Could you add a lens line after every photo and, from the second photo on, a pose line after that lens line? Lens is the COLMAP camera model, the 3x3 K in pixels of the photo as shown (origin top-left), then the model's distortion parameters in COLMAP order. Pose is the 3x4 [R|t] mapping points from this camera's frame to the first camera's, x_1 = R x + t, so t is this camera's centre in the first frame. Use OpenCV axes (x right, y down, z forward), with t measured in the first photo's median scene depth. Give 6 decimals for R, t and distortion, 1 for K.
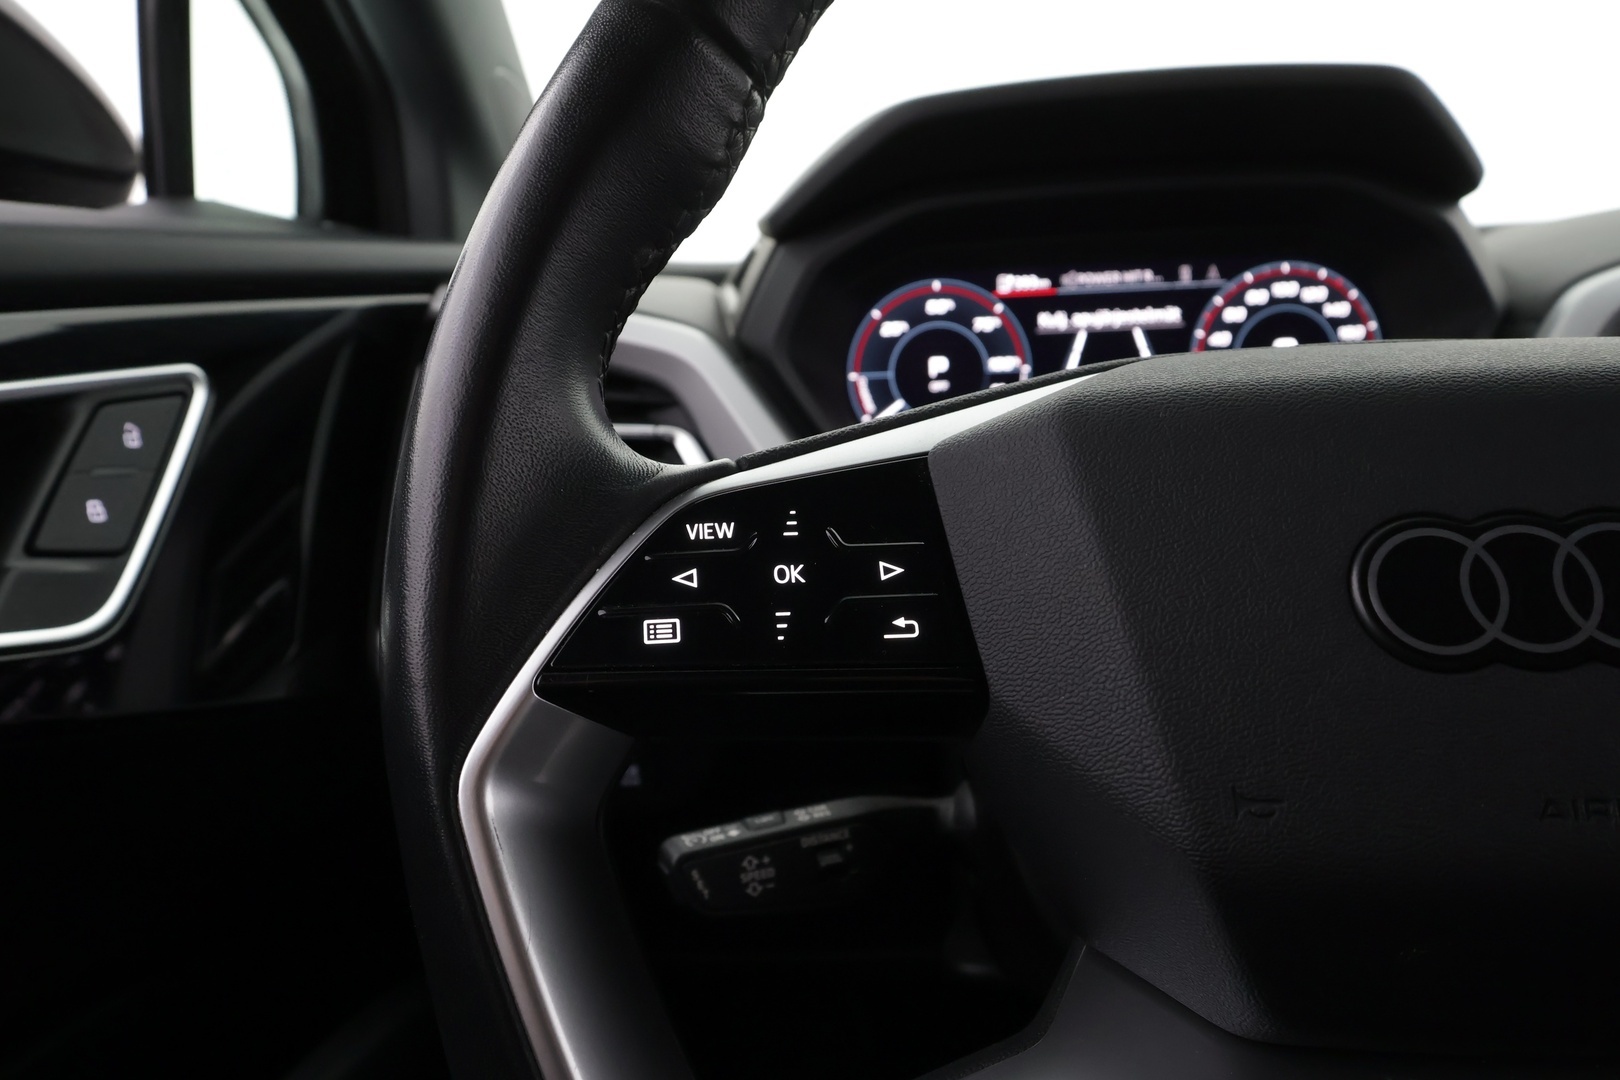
lens RADIAL K [[1085.3, 0, 810.0], [0, 1085.3, 540.0], [0, 0, 1]] dist [-0.002158, -0.001811]
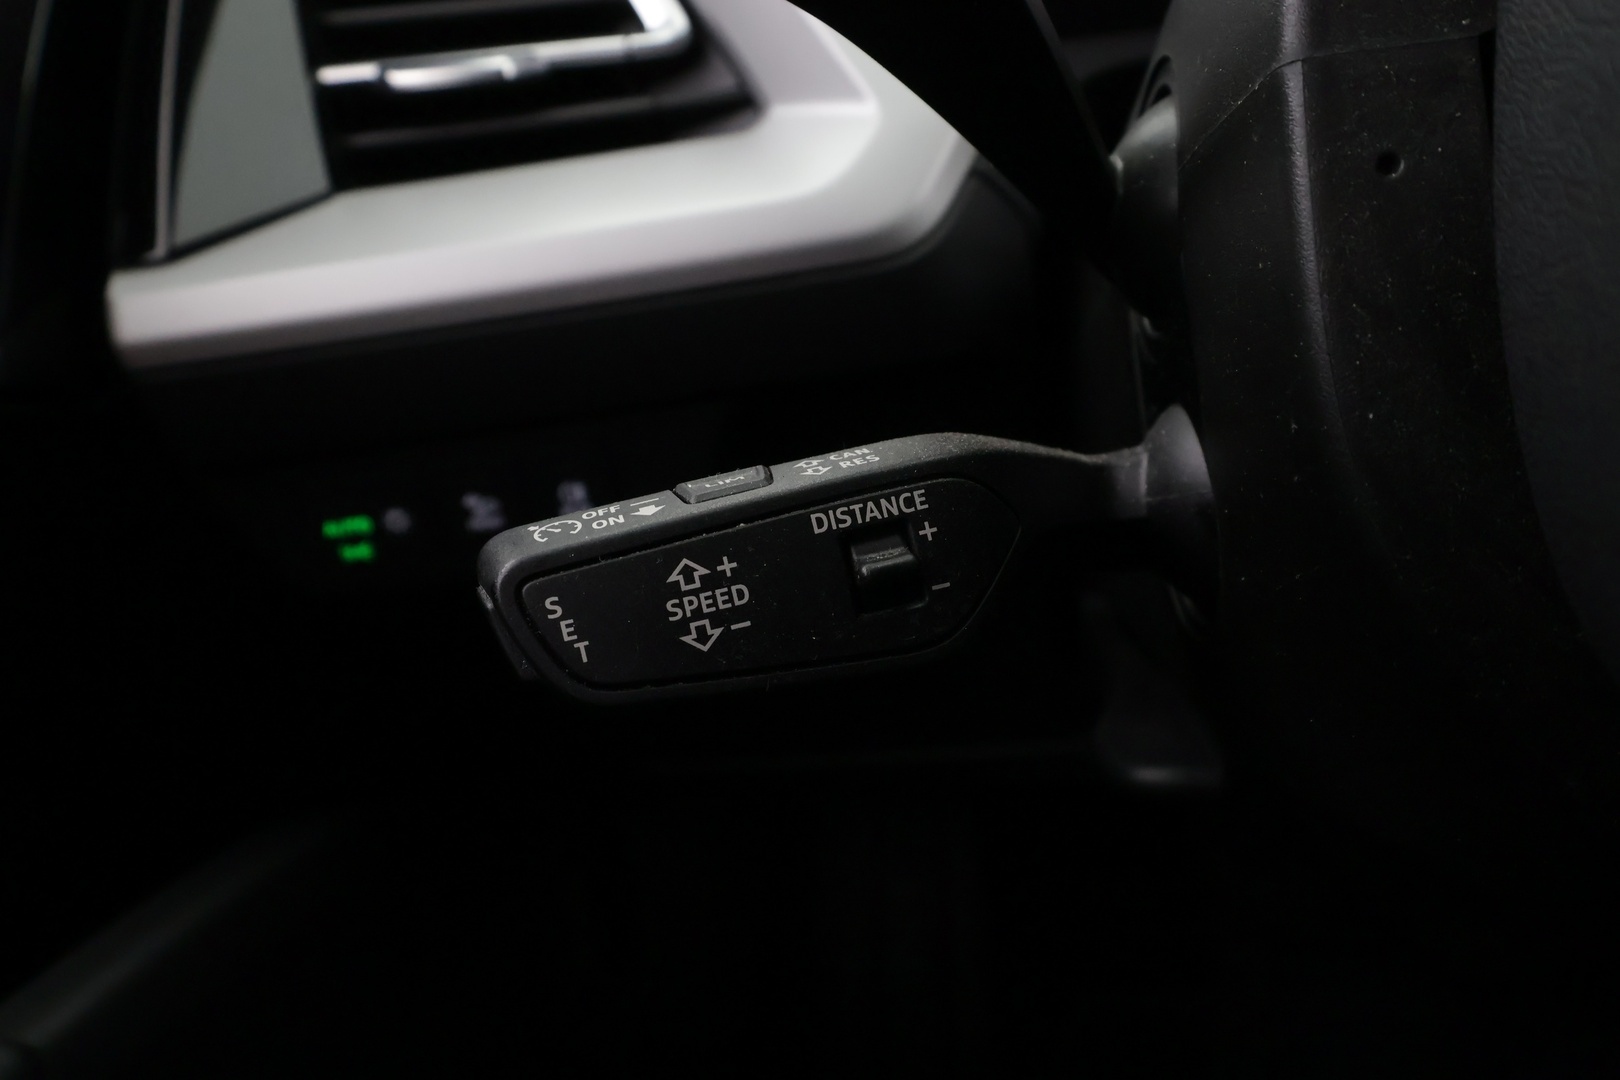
lens RADIAL K [[1085.3, 0, 810.0], [0, 1085.3, 540.0], [0, 0, 1]] dist [-0.002158, -0.001811]
pose [[0.994375, -0.063757, -0.084581, 0.026493], [0.075956, 0.985780, 0.149896, 0.223847], [0.073822, -0.155477, 0.985077, 0.592690]]
